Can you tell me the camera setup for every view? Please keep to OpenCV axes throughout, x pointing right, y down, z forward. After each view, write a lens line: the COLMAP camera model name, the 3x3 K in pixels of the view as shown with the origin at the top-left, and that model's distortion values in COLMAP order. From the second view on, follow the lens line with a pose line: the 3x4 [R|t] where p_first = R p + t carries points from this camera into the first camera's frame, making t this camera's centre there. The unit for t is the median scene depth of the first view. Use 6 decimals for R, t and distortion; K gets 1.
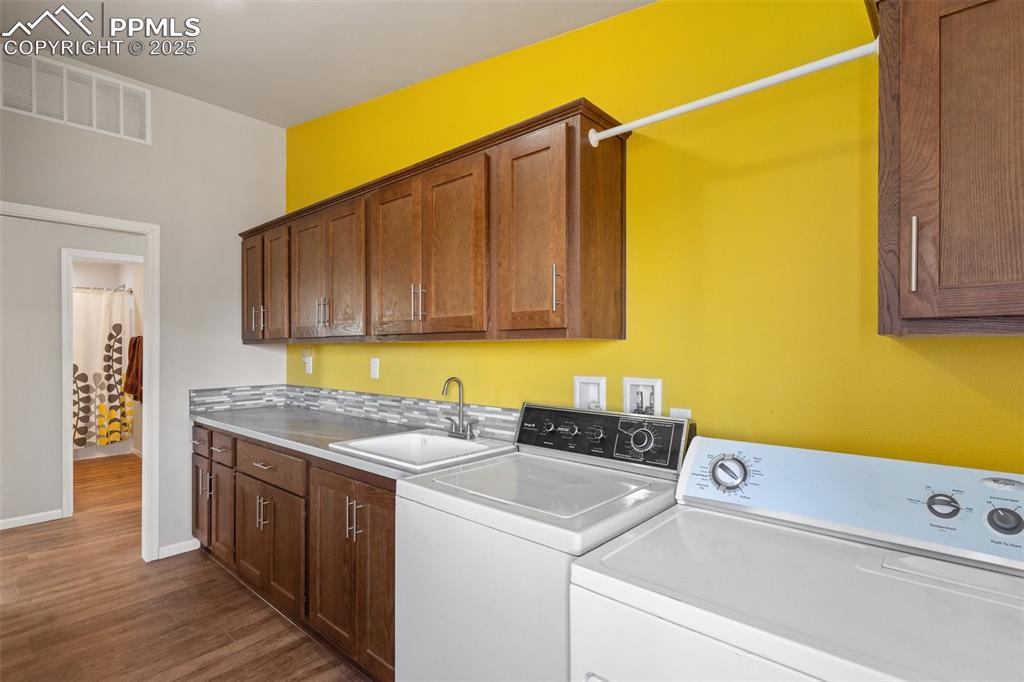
lens RADIAL K [[493.8, 0, 510.3], [0, 493.8, 345.6], [0, 0, 1]] dist [-0.000645, -0.000409]
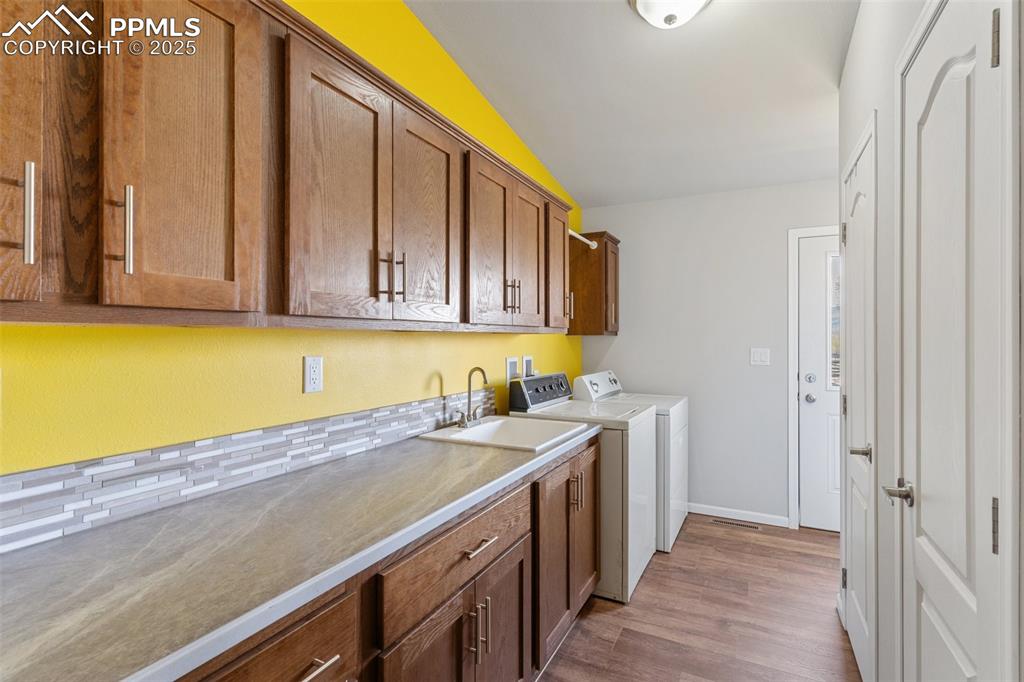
lens RADIAL K [[493.8, 0, 510.3], [0, 493.8, 345.6], [0, 0, 1]] dist [-0.000645, -0.000409]
pose [[-0.250783, -0.010558, 0.967986, -0.996488], [-0.002110, 0.999944, 0.010360, 0.006616], [-0.968041, 0.000556, -0.250792, 1.042481]]
